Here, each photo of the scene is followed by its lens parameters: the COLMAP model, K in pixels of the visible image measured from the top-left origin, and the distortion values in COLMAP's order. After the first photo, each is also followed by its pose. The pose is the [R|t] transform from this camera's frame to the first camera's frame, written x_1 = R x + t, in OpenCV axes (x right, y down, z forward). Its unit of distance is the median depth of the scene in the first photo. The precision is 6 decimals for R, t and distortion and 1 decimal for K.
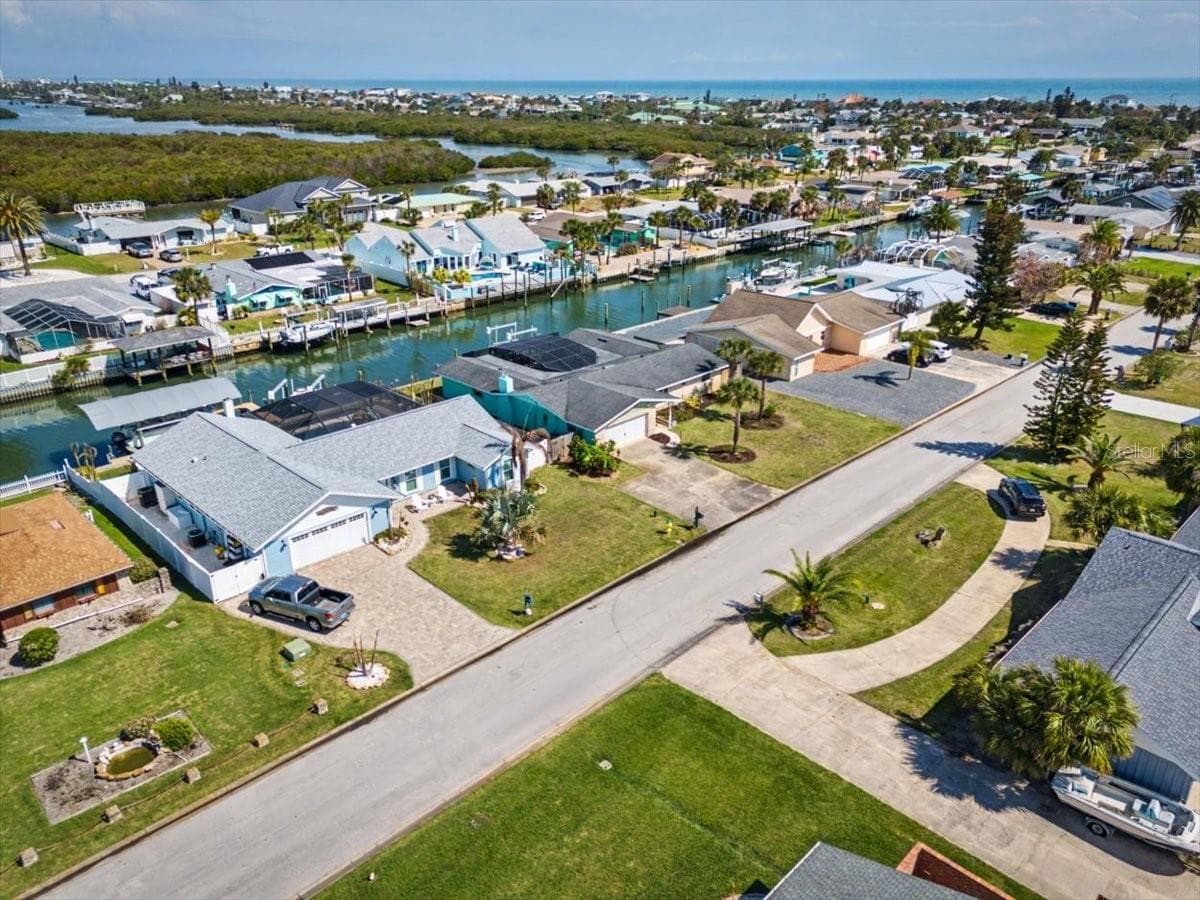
lens RADIAL K [[881.4, 0, 606.4], [0, 881.4, 453.4], [0, 0, 1]] dist [0.063055, -0.052311]
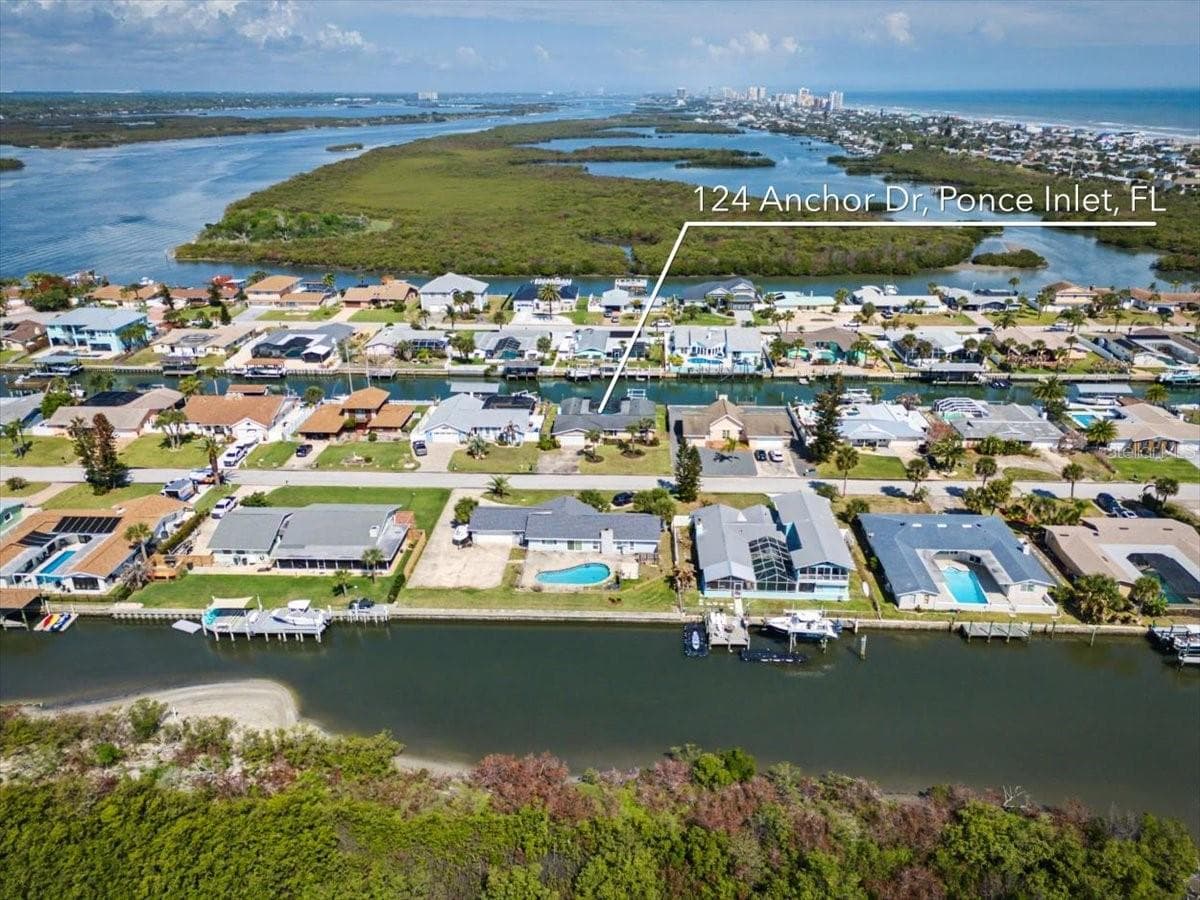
lens RADIAL K [[881.4, 0, 600.9], [0, 881.4, 453.3], [0, 0, 1]] dist [0.063055, -0.052311]
pose [[0.673328, 0.275909, -0.685932, 1.265805], [-0.282222, 0.953423, 0.106468, -0.193975], [0.683359, 0.121897, 0.719834, -0.528439]]
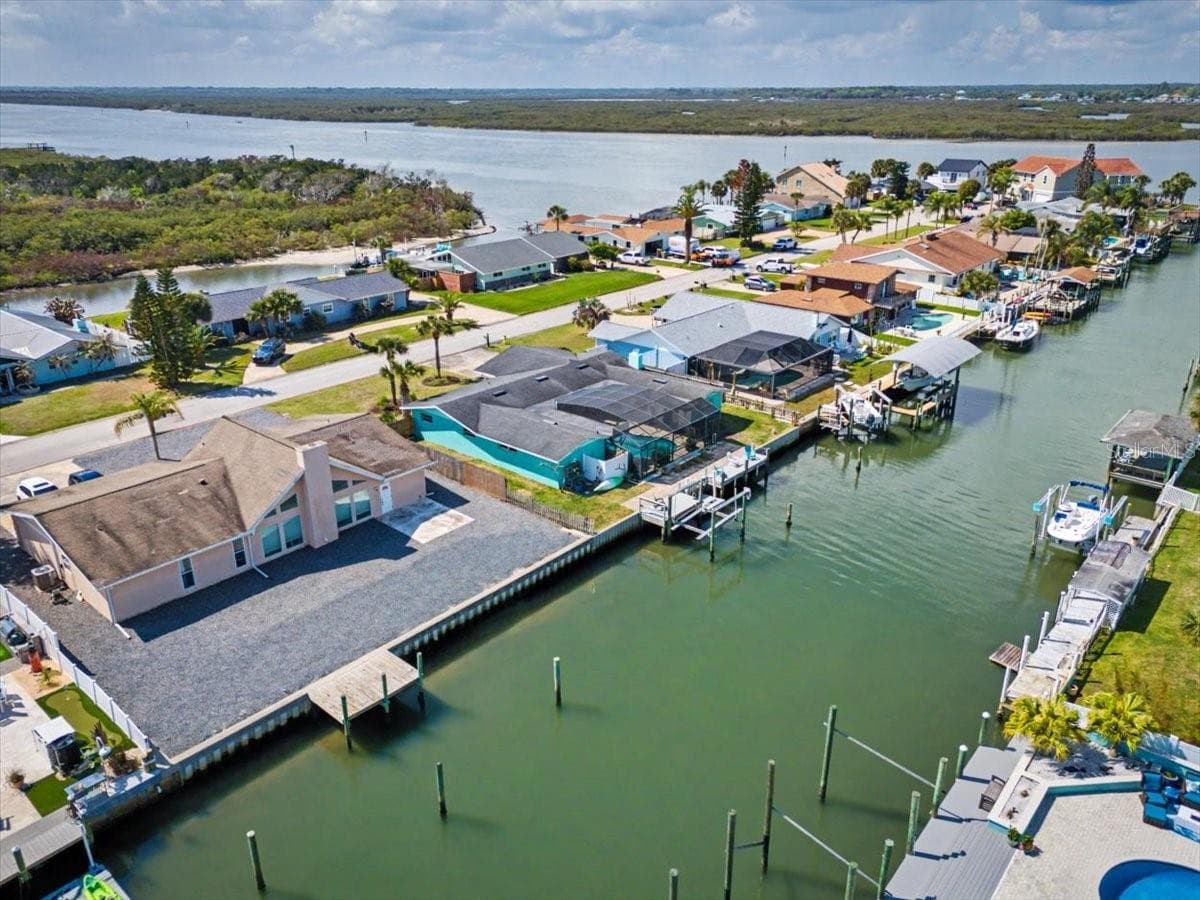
lens RADIAL K [[881.4, 0, 604.3], [0, 881.4, 448.7], [0, 0, 1]] dist [0.063055, -0.052311]
pose [[-0.996727, 0.031497, -0.074458, 0.006163], [-0.030259, 0.708702, 0.704859, -0.558429], [0.074969, 0.704804, -0.705429, 1.343957]]
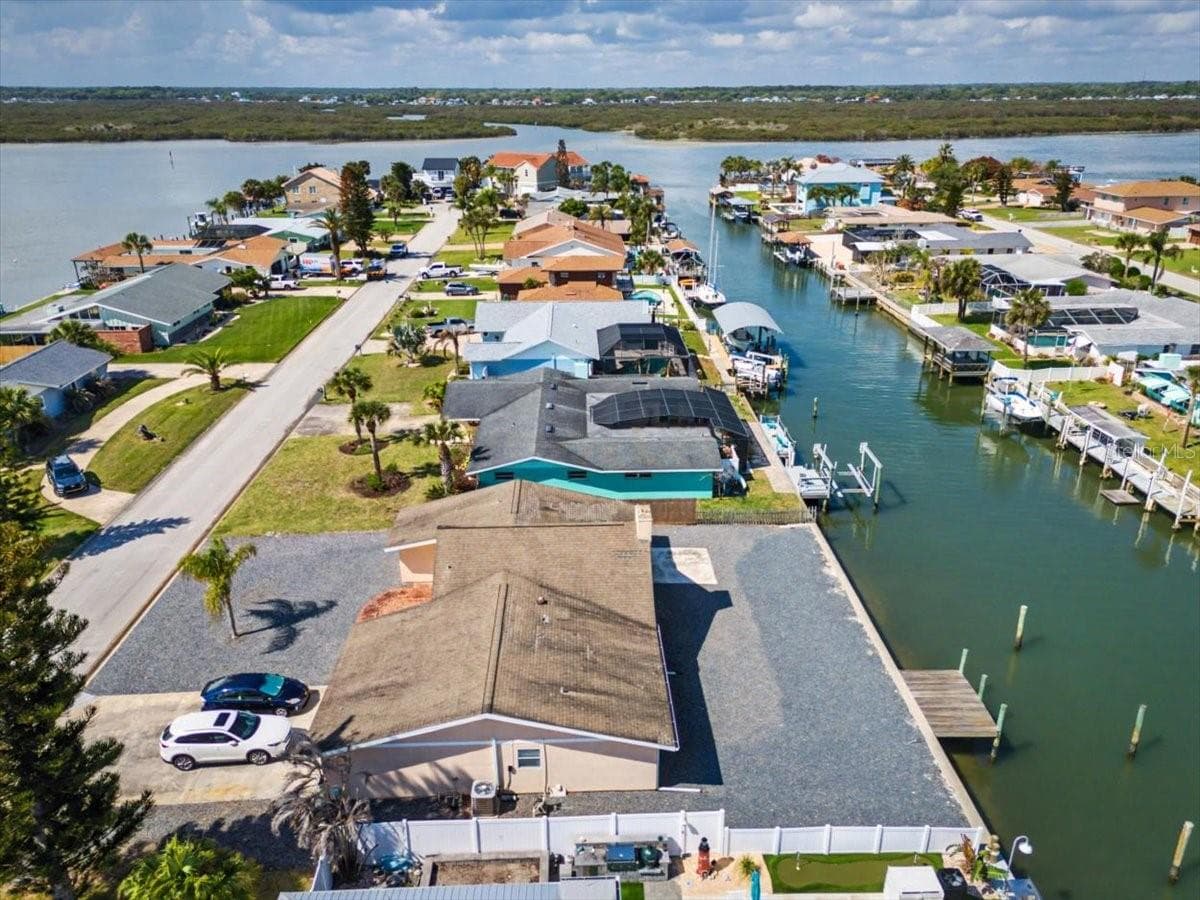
lens RADIAL K [[881.4, 0, 606.6], [0, 881.4, 452.9], [0, 0, 1]] dist [0.063055, -0.052311]
pose [[-0.679646, 0.280273, -0.677885, 0.444183], [-0.281890, 0.753375, 0.594107, -0.466454], [0.677214, 0.594872, -0.433022, 1.121981]]
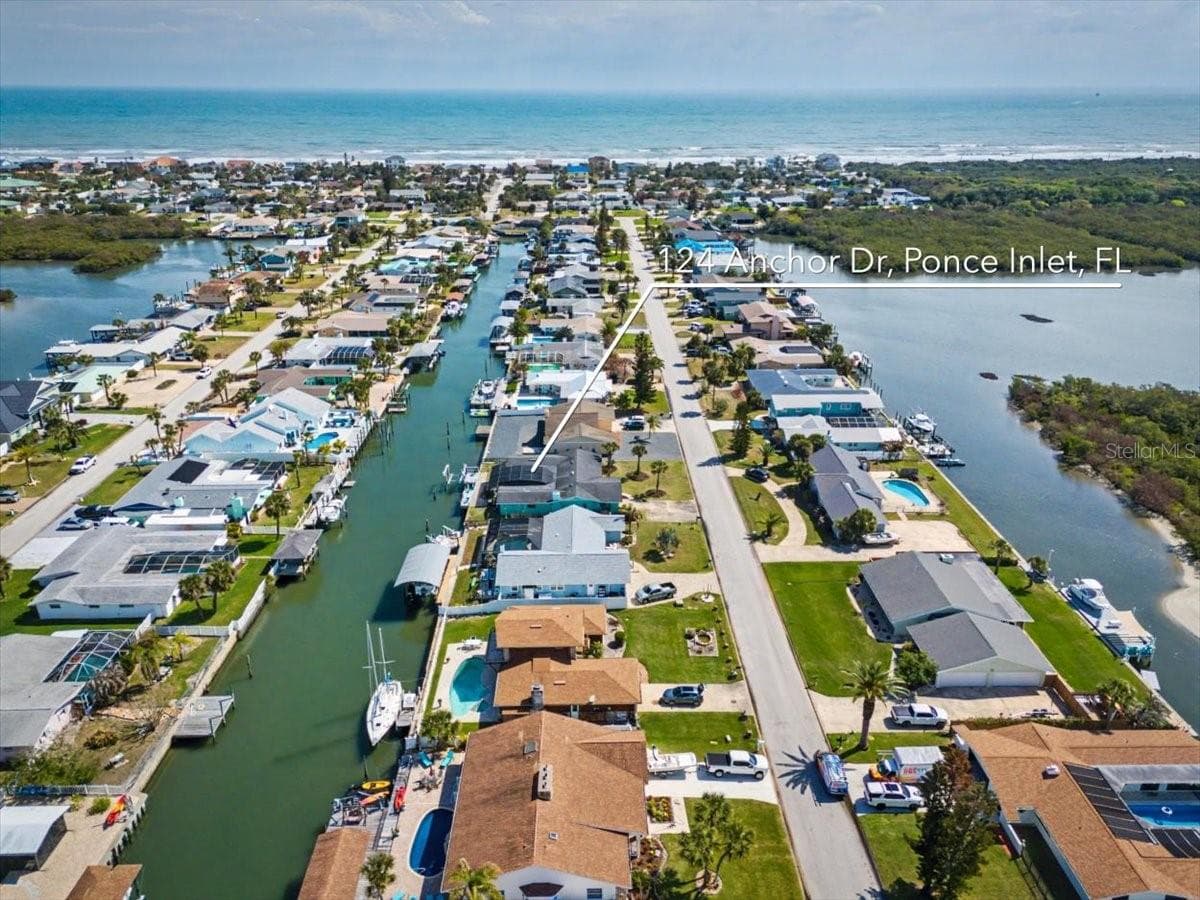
lens RADIAL K [[881.4, 0, 606.7], [0, 881.4, 444.8], [0, 0, 1]] dist [0.063055, -0.052311]
pose [[0.687686, -0.271306, 0.673410, -0.988445], [0.281026, 0.954719, 0.097657, -0.258205], [-0.669412, 0.122088, 0.732791, -0.409604]]
